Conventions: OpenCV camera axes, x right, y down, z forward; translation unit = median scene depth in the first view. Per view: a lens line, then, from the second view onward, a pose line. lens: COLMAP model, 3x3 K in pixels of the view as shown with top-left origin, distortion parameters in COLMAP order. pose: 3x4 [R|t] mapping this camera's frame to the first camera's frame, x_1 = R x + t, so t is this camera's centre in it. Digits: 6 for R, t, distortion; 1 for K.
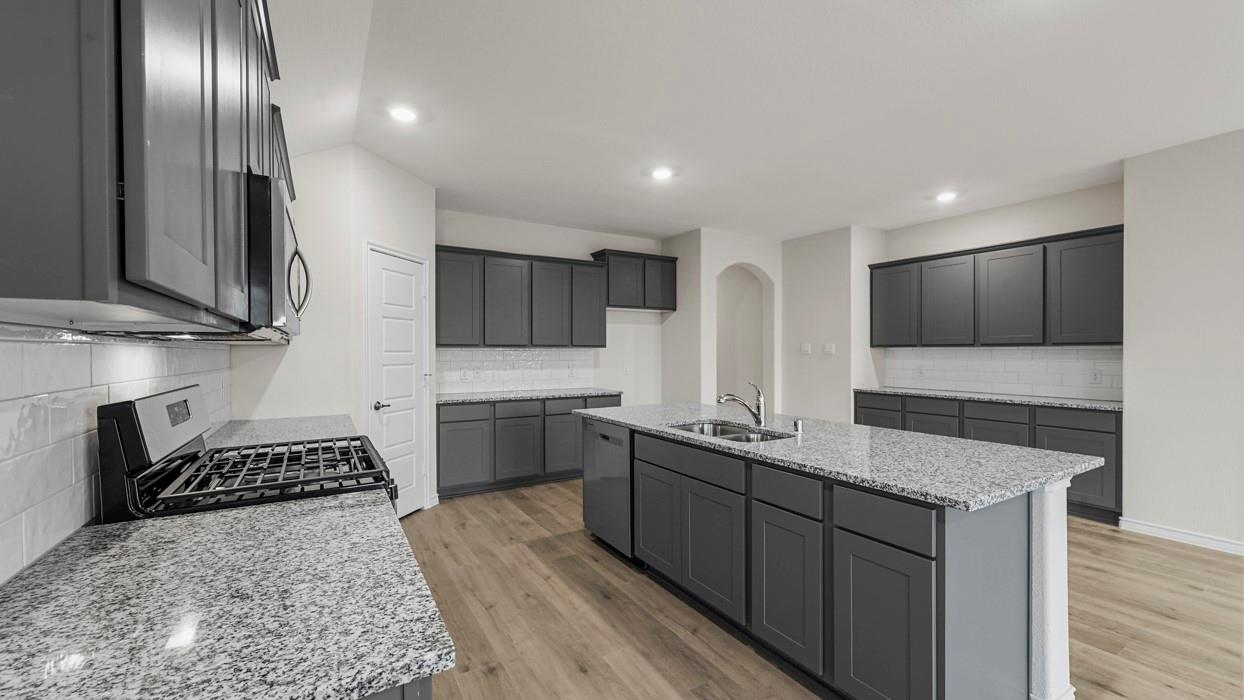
lens RADIAL K [[486.6, 0, 623.4], [0, 486.6, 351.2], [0, 0, 1]] dist [-0.000505, -0.000335]
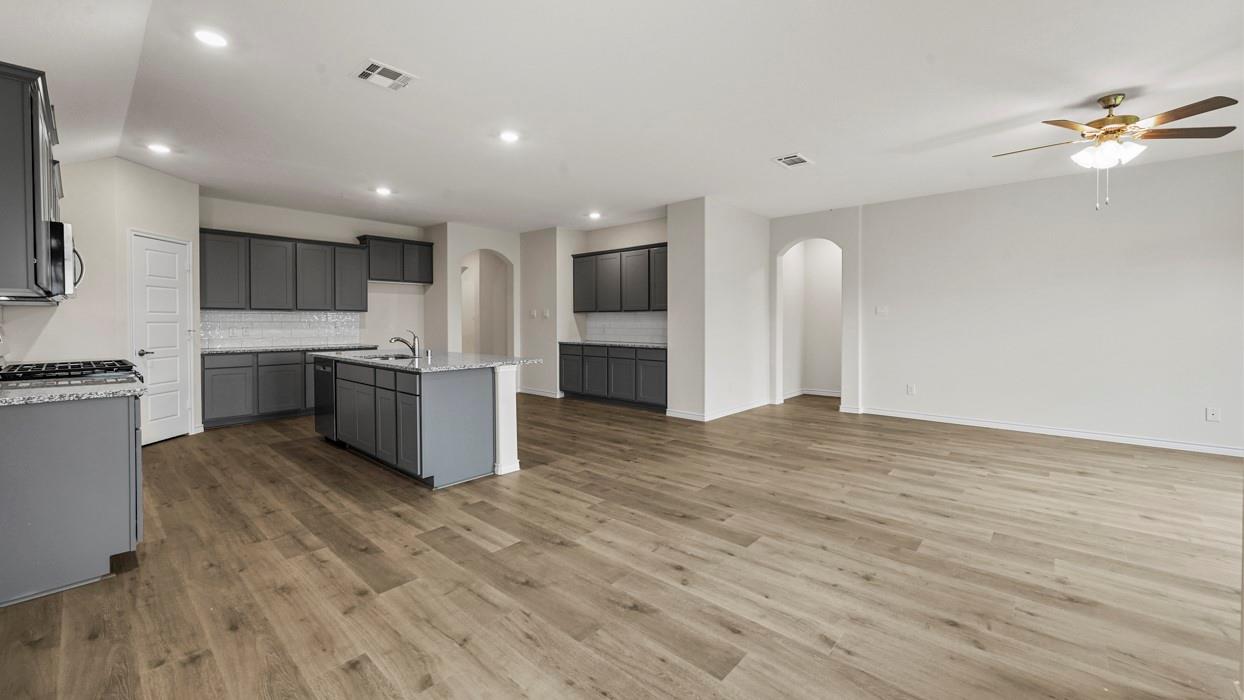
lens RADIAL K [[486.6, 0, 623.3], [0, 486.6, 328.2], [0, 0, 1]] dist [-0.000505, -0.000335]
pose [[0.958726, -0.003860, 0.284304, 0.293802], [-0.000385, 0.999889, 0.014876, 0.019117], [-0.284330, -0.014371, 0.958619, -0.501451]]
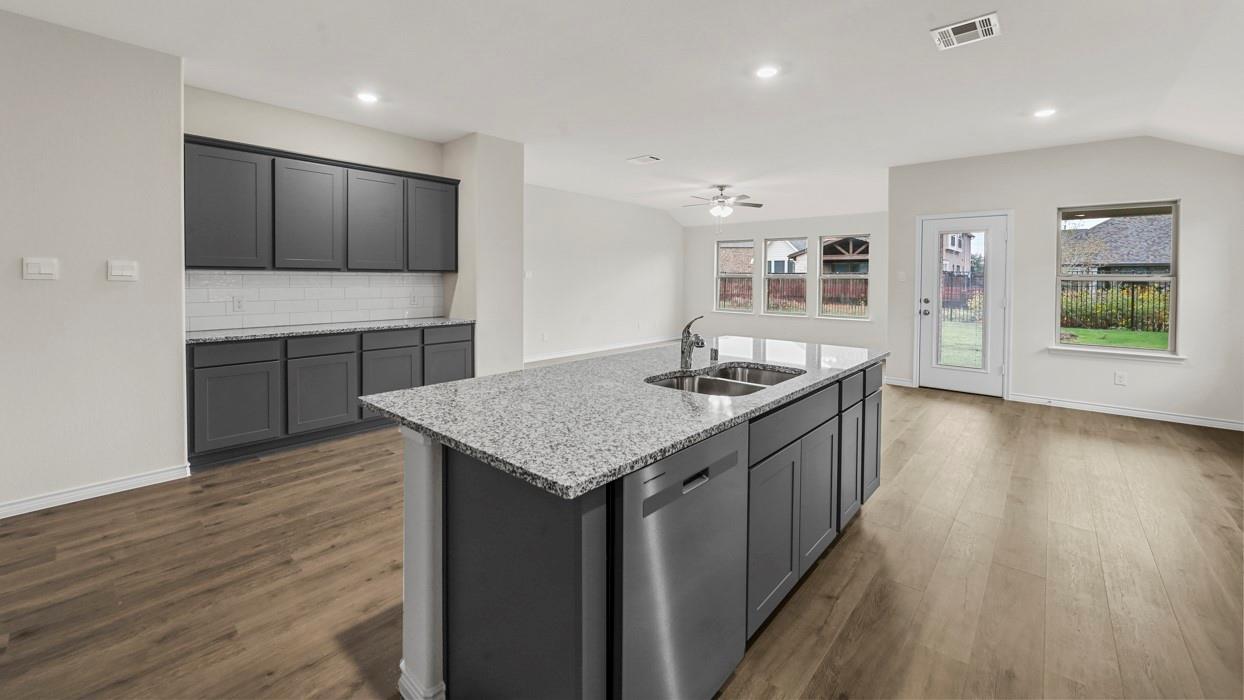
lens RADIAL K [[485.3, 0, 620.4], [0, 485.3, 281.9], [0, 0, 1]] dist [-0.000285, 0.000102]
pose [[-0.285136, -0.005998, 0.958468, -0.281405], [-0.005964, 0.999972, 0.004484, 0.002269], [-0.958469, -0.004437, -0.285164, 0.783925]]
